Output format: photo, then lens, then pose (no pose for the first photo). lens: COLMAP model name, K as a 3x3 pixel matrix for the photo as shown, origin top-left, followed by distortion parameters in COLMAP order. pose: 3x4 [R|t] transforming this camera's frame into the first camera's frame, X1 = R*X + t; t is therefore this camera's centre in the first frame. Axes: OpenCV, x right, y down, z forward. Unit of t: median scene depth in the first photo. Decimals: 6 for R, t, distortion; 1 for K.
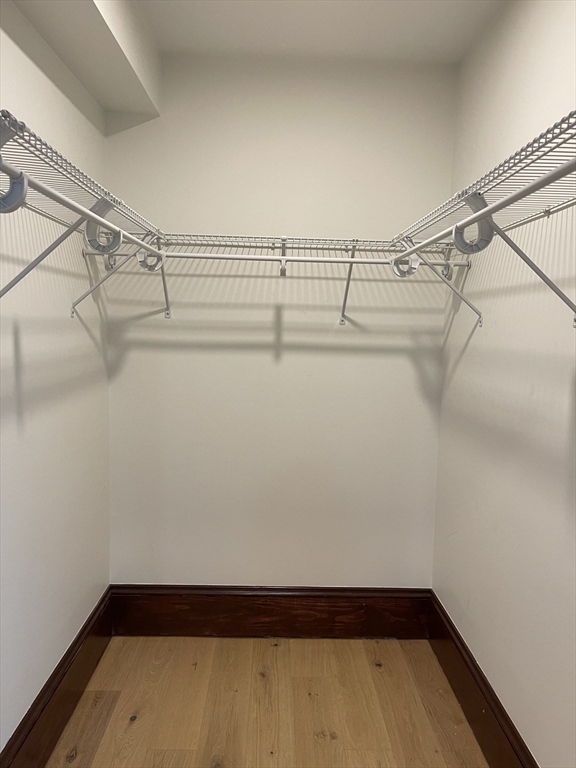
lens RADIAL K [[583.5, 0, 290.7], [0, 583.5, 388.3], [0, 0, 1]] dist [0.070633, -0.085516]
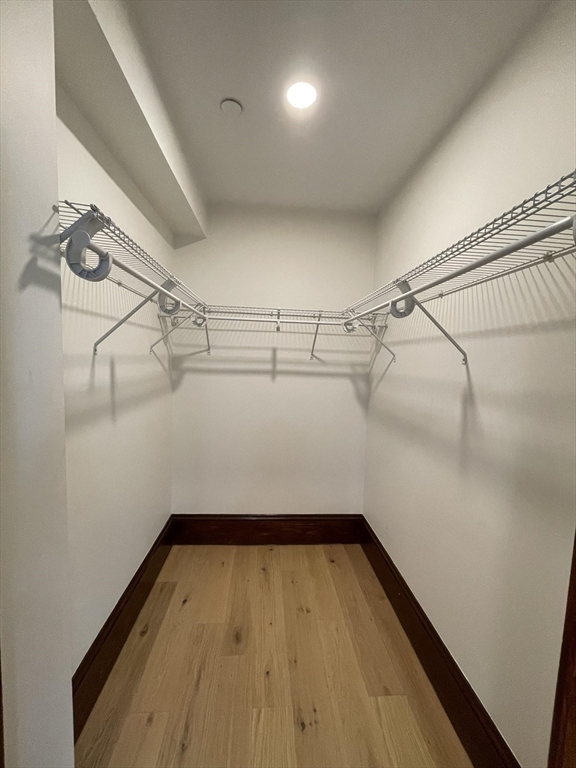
lens RADIAL K [[310.2, 0, 287.9], [0, 310.2, 379.9], [0, 0, 1]] dist [-0.003621, 0.001326]
pose [[0.998898, 0.006201, 0.046531, -0.023883], [-0.004359, 0.999207, -0.039568, -0.014378], [-0.046739, 0.039321, 0.998133, 0.103842]]
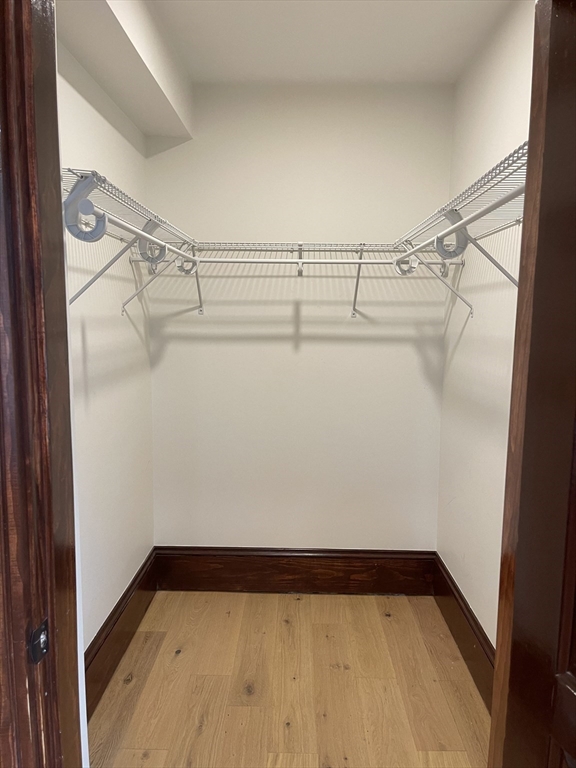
lens RADIAL K [[583.5, 0, 287.4], [0, 583.5, 390.5], [0, 0, 1]] dist [0.070633, -0.085516]
pose [[0.998728, -0.010246, -0.049365, 0.015597], [0.011049, 0.999811, 0.016012, 0.013736], [0.049192, -0.016537, 0.998652, -0.146950]]
